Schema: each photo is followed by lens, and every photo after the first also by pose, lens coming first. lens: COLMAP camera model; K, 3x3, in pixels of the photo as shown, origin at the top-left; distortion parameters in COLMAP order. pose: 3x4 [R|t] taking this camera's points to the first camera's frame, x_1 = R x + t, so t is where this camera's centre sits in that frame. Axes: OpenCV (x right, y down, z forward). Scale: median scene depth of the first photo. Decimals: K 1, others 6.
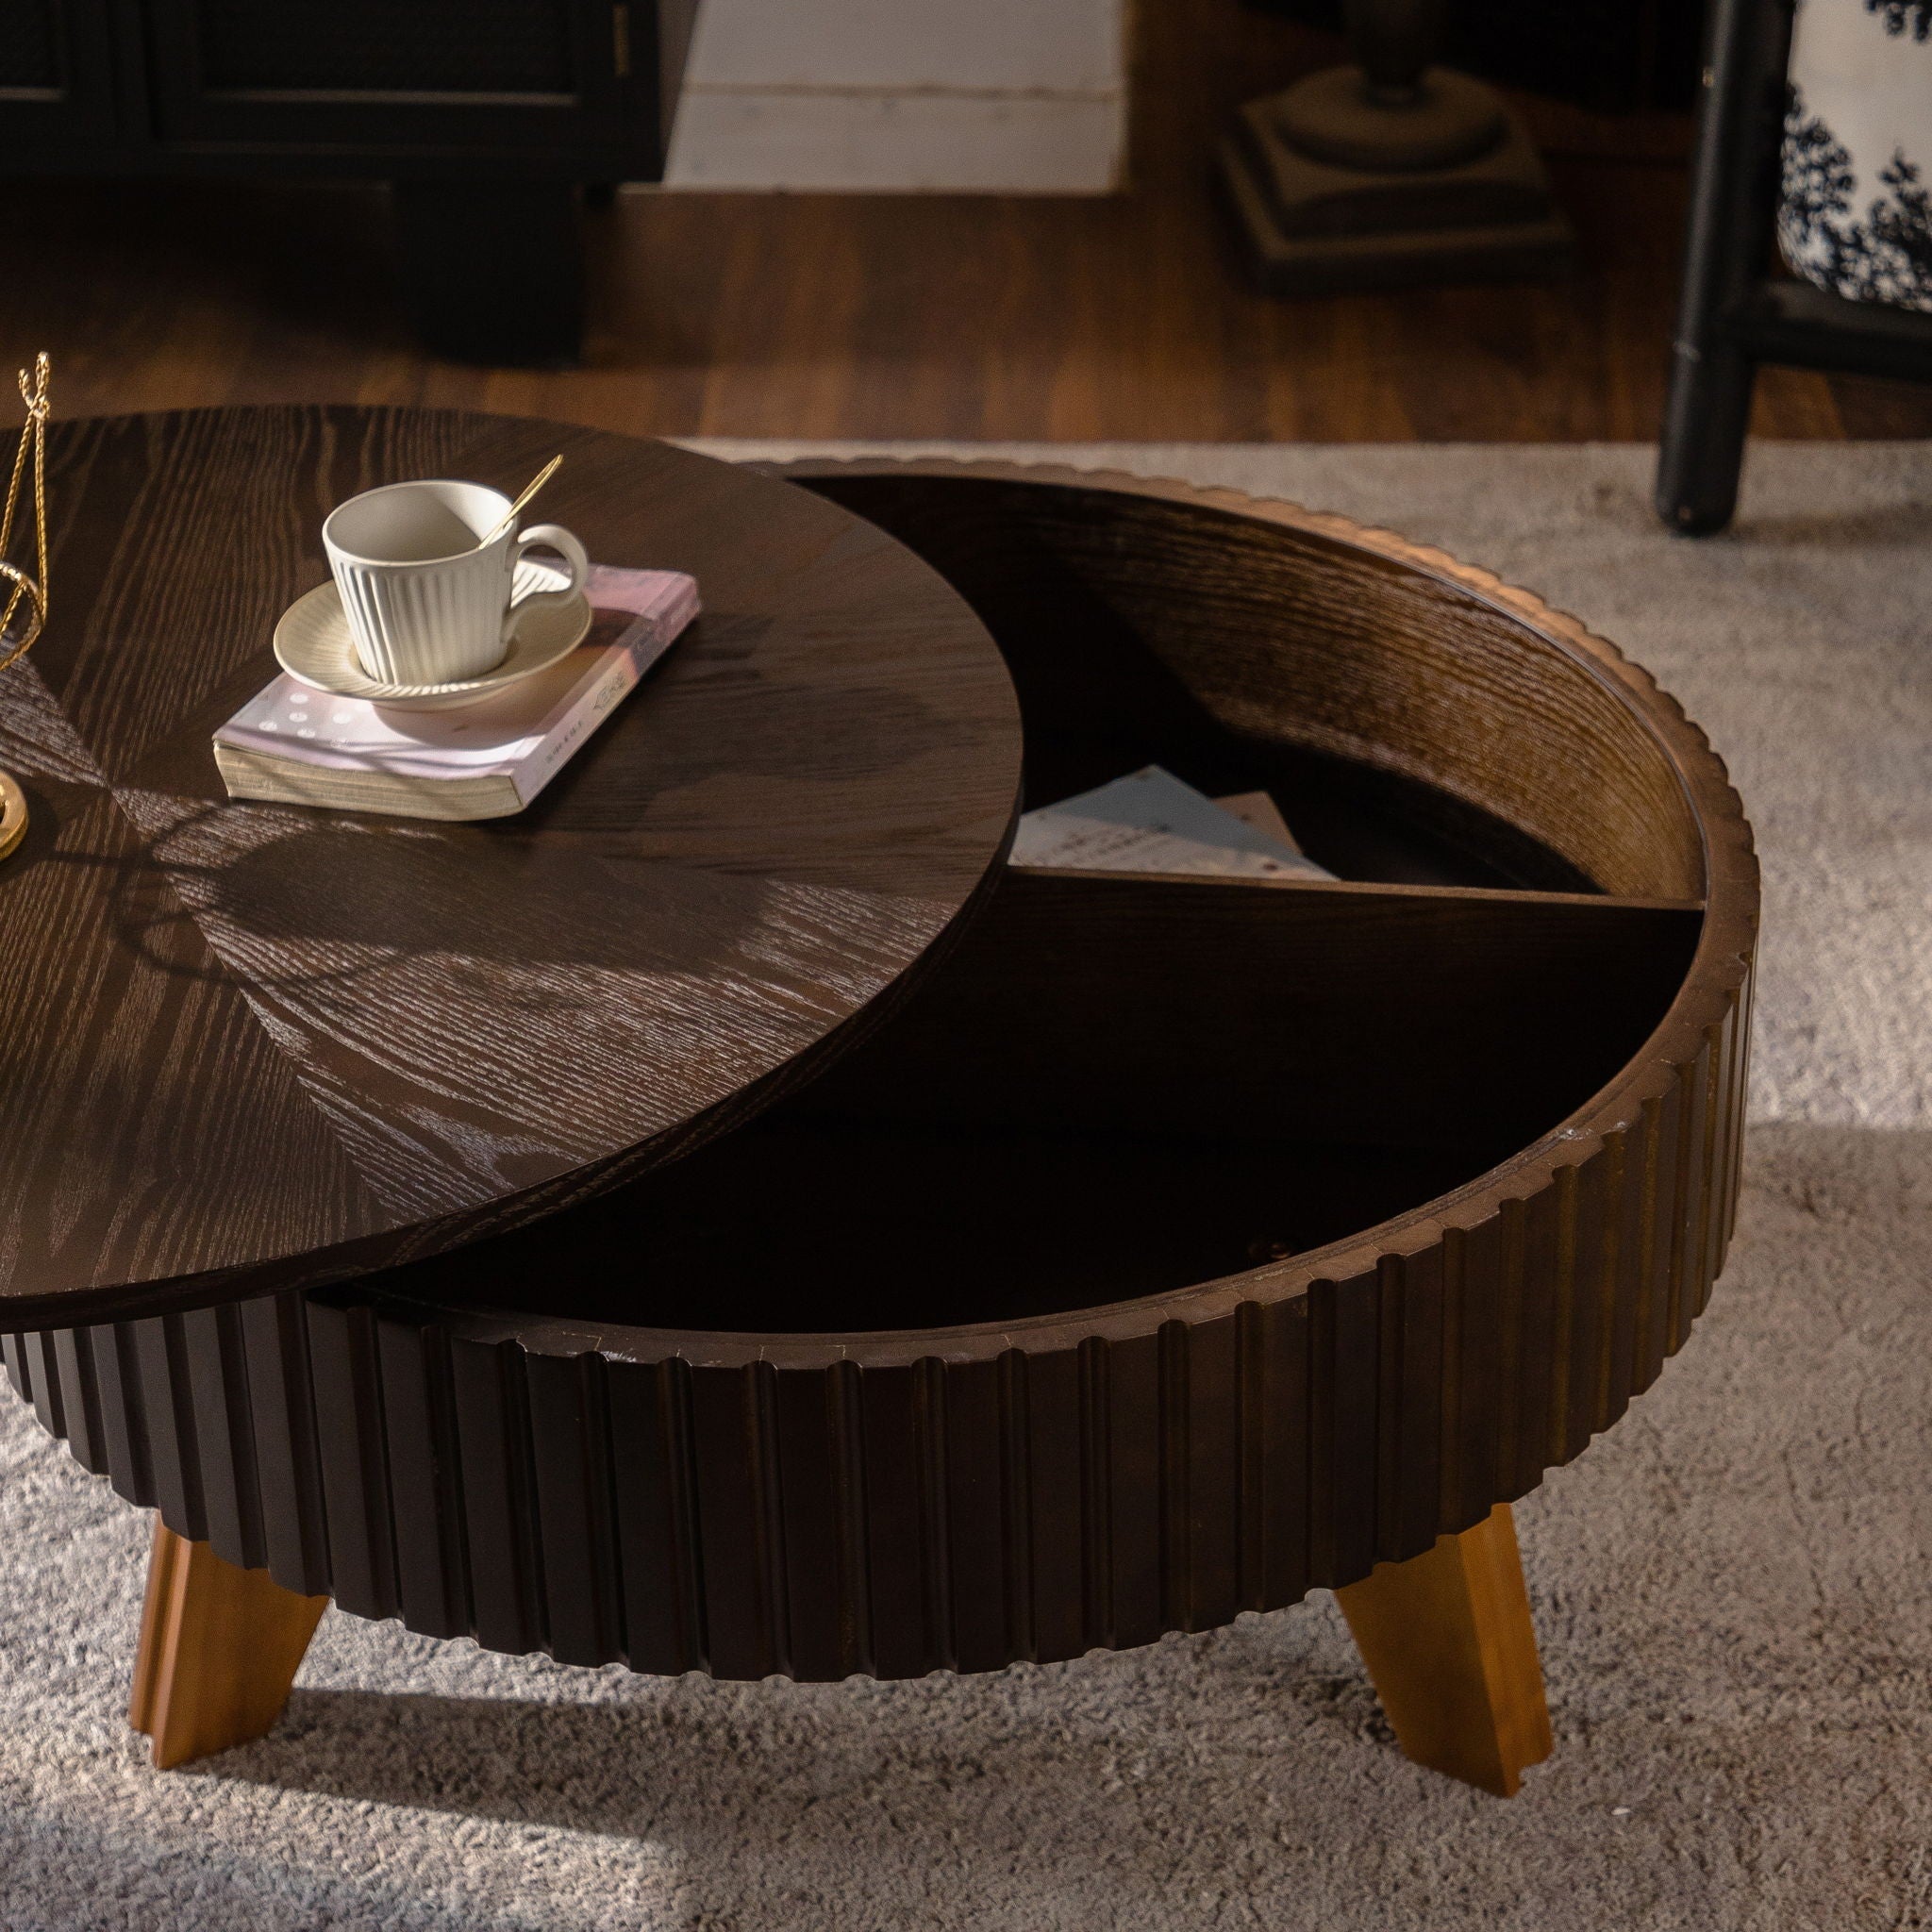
lens RADIAL K [[4886.4, 0, 990.9], [0, 4886.4, 898.7], [0, 0, 1]] dist [0.136422, -0.609794]
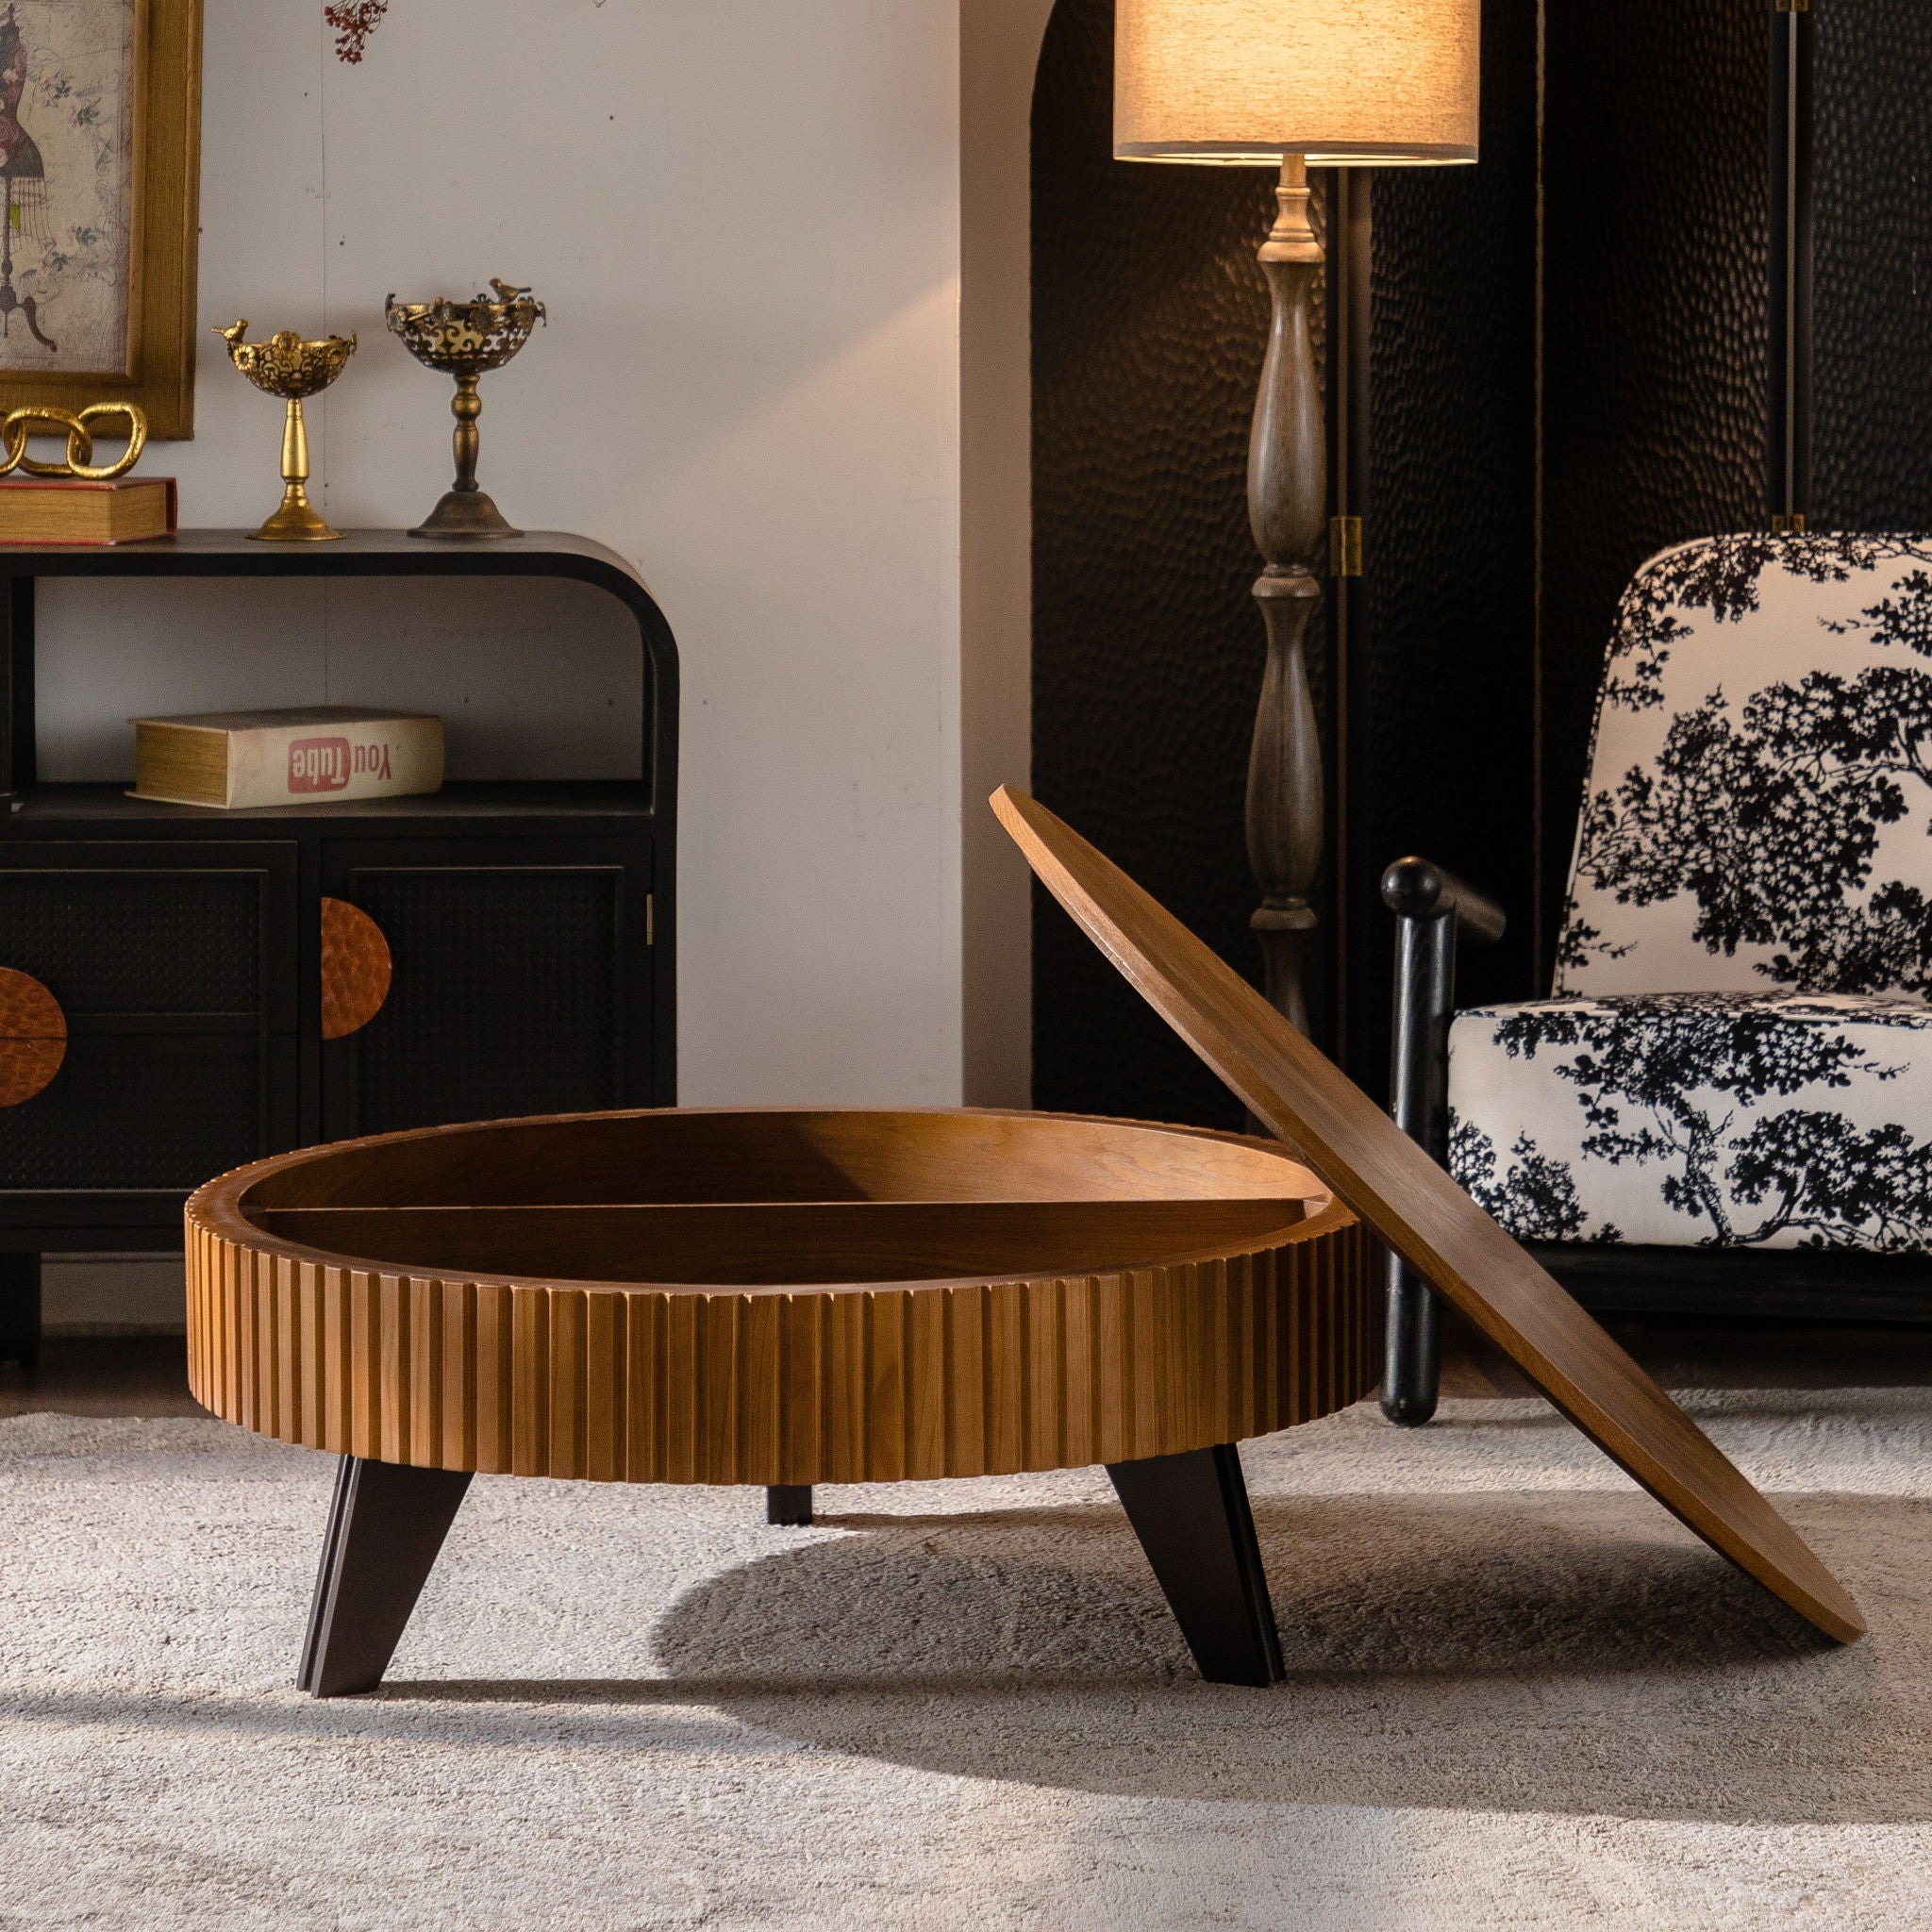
lens RADIAL K [[6689.9, 0, 898.8], [0, 6689.9, 563.1], [0, 0, 1]] dist [0.060094, -0.023377]
pose [[0.996279, -0.006744, 0.085917, -0.256203], [0.044097, 0.896435, -0.440976, 0.820438], [-0.074045, 0.443124, 0.893397, -1.273549]]
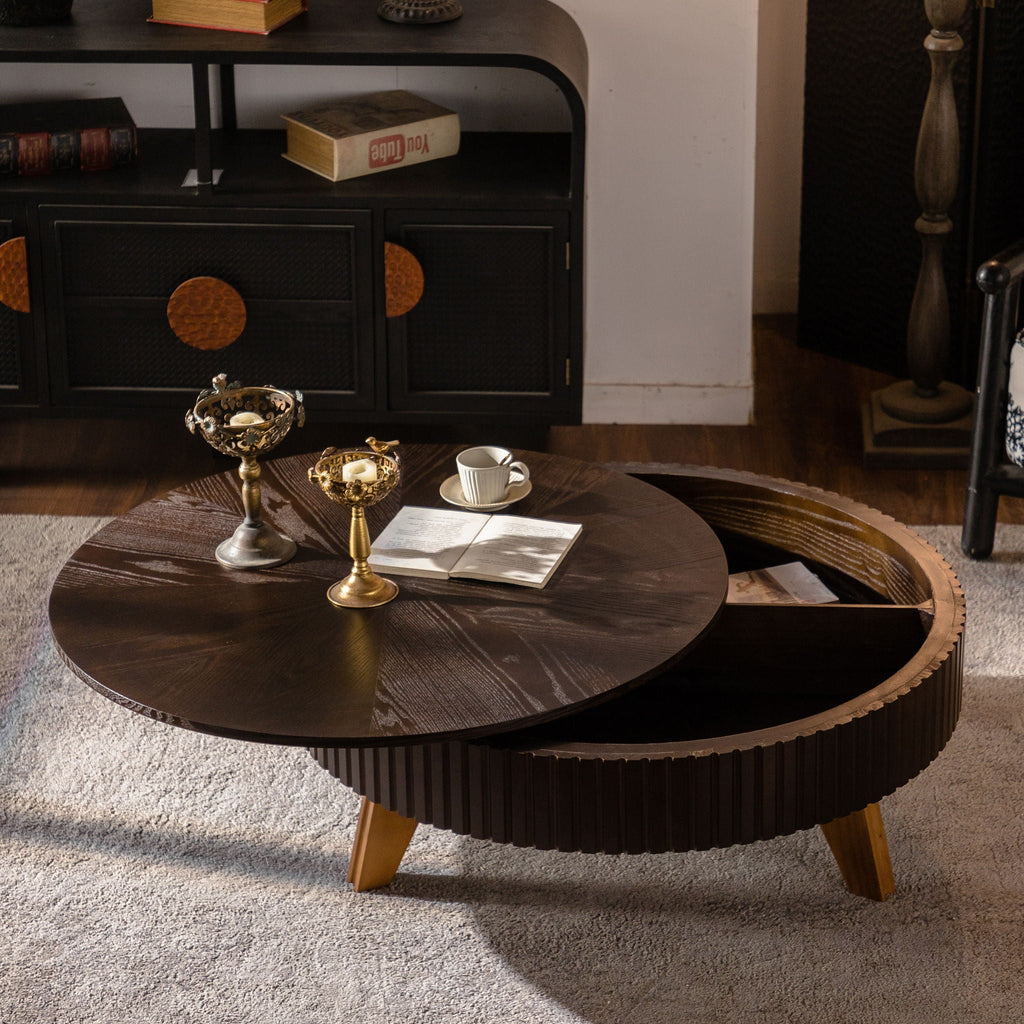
lens RADIAL K [[3360.4, 0, 535.2], [0, 3360.4, 565.1], [0, 0, 1]] dist [0.155245, -1.232774]
pose [[0.999903, 0.001456, -0.013882, -0.101415], [-0.002610, 0.996503, -0.083518, 0.118495], [0.013712, 0.083546, 0.996410, -1.182233]]
